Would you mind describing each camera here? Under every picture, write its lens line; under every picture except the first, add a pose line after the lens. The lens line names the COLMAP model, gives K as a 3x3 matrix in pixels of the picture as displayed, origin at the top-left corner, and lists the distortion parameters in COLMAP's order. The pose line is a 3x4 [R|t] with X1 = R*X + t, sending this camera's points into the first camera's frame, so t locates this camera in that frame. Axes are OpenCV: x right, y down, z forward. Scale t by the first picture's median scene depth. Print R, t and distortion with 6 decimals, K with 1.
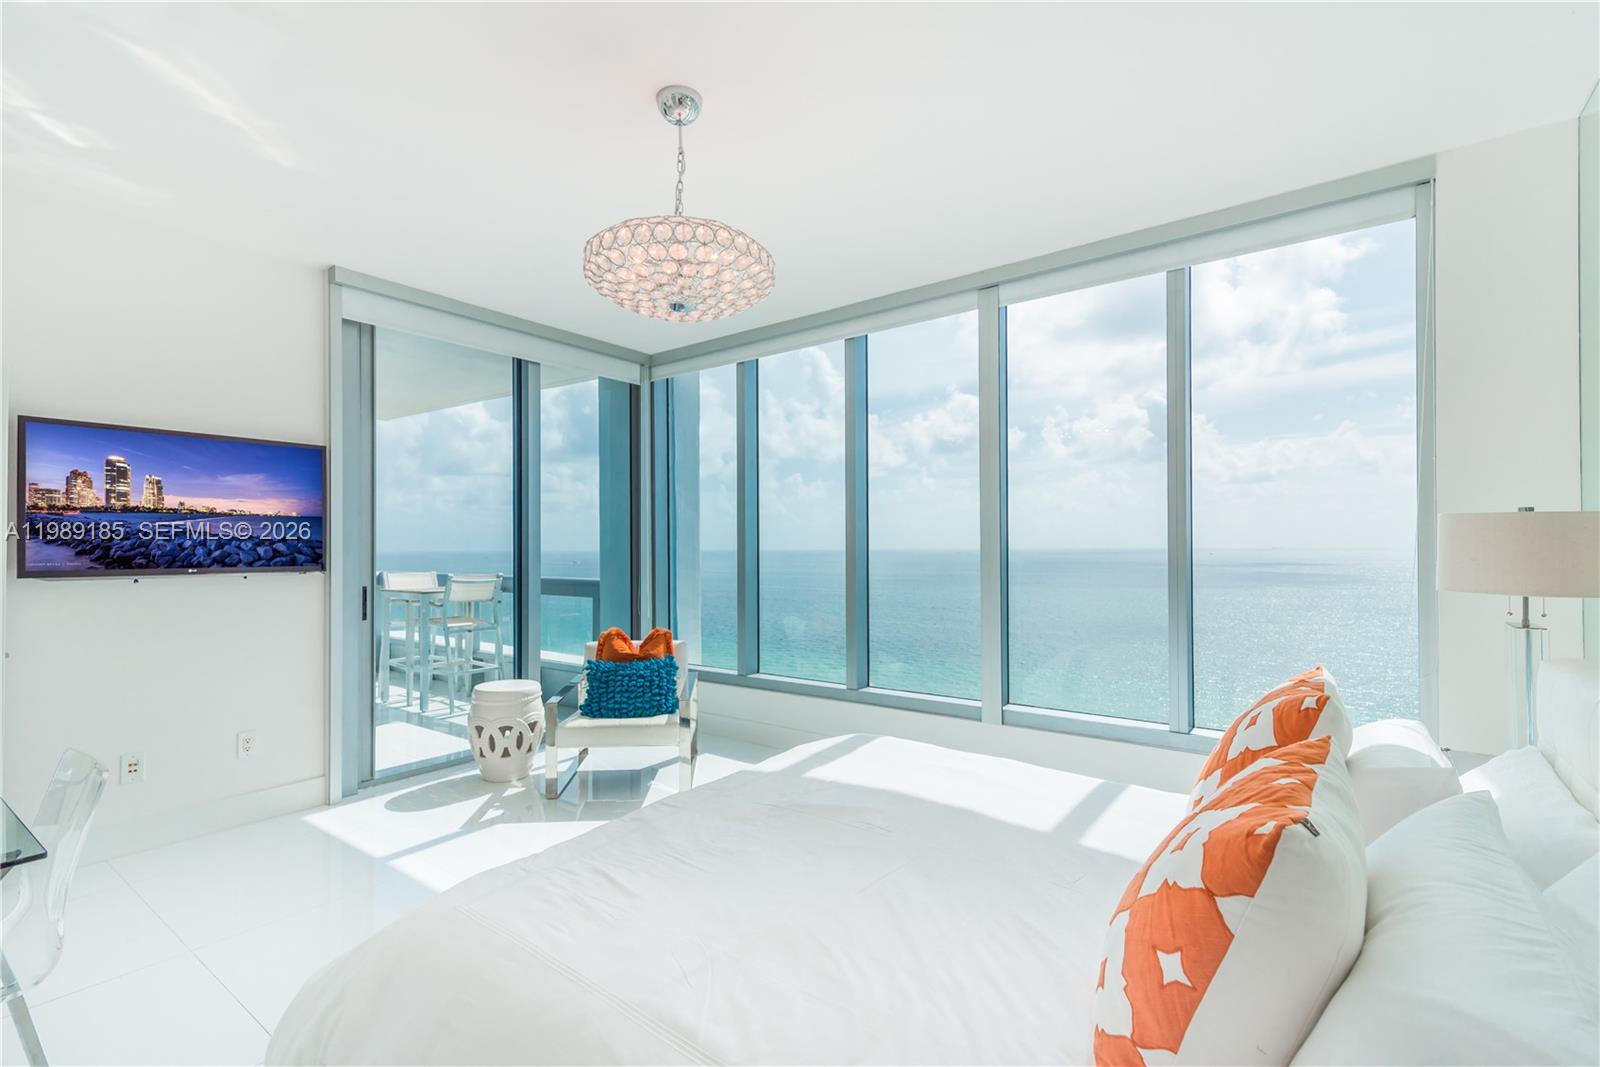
lens RADIAL K [[739.0, 0, 797.0], [0, 739.0, 538.8], [0, 0, 1]] dist [0.011767, 0.000985]
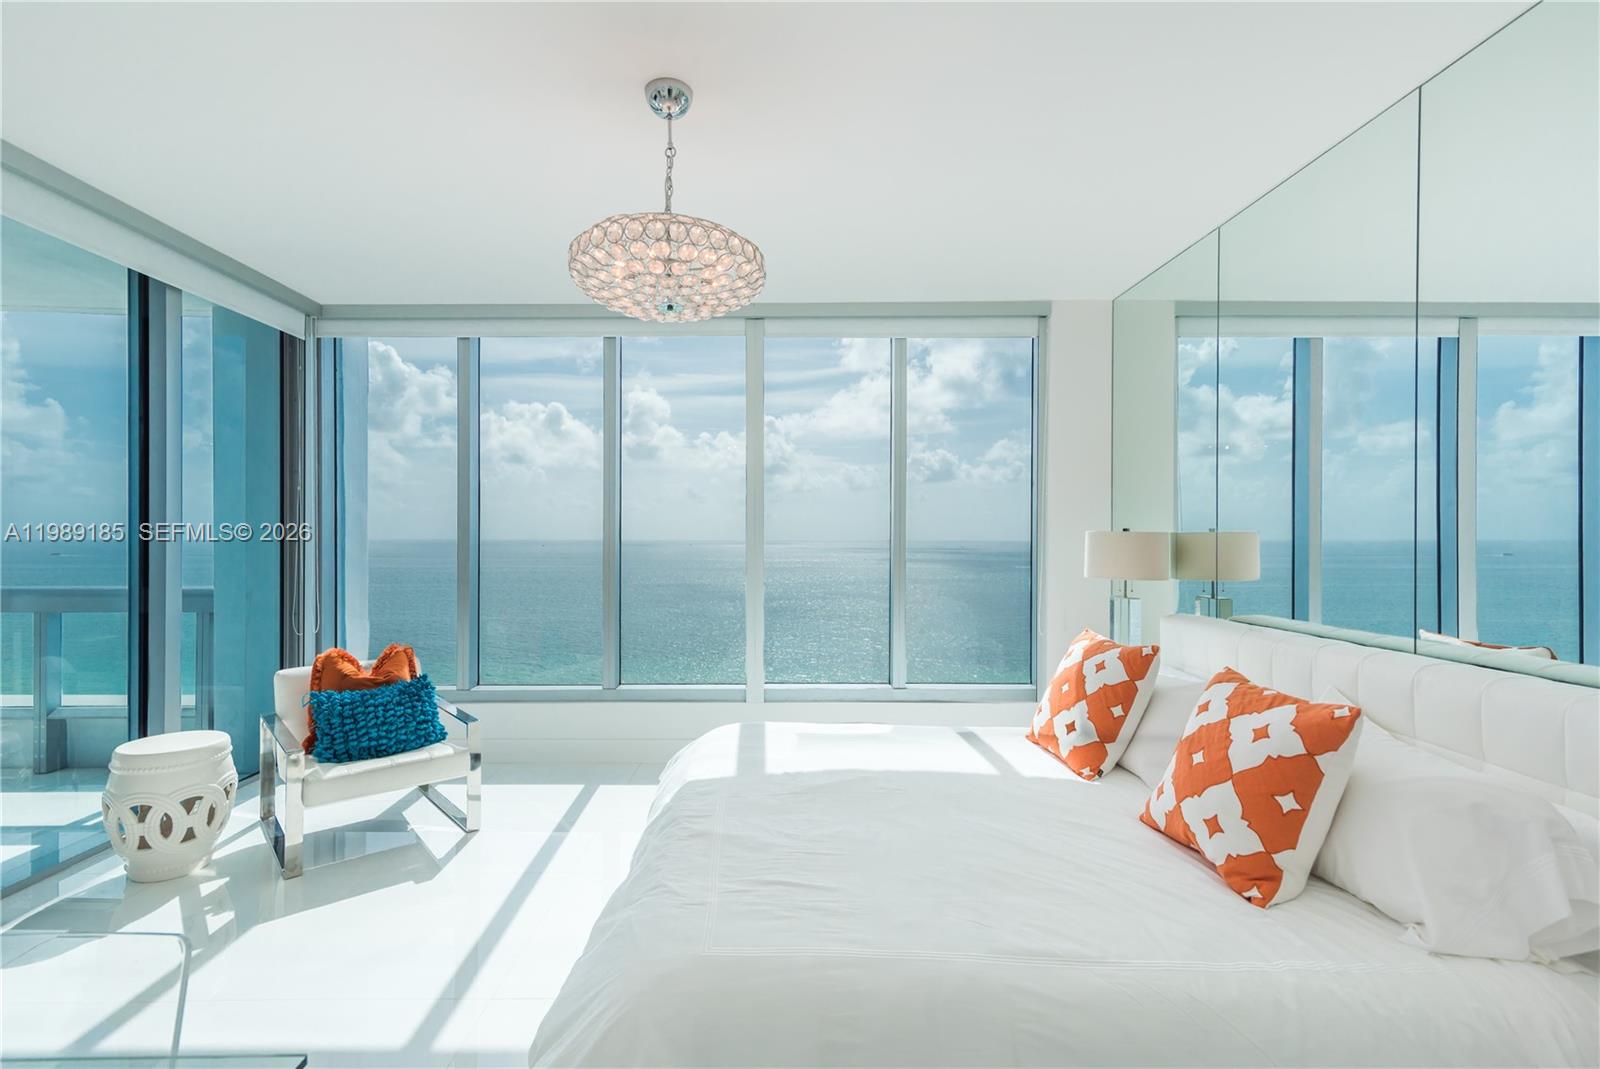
lens RADIAL K [[714.3, 0, 800.0], [0, 714.3, 534.5], [0, 0, 1]] dist [0.016668, 0.000077]
pose [[0.791703, 0.010801, 0.610811, -0.357164], [-0.013681, 0.999906, 0.000051, -0.010110], [-0.610753, -0.008396, 0.791776, 0.088563]]
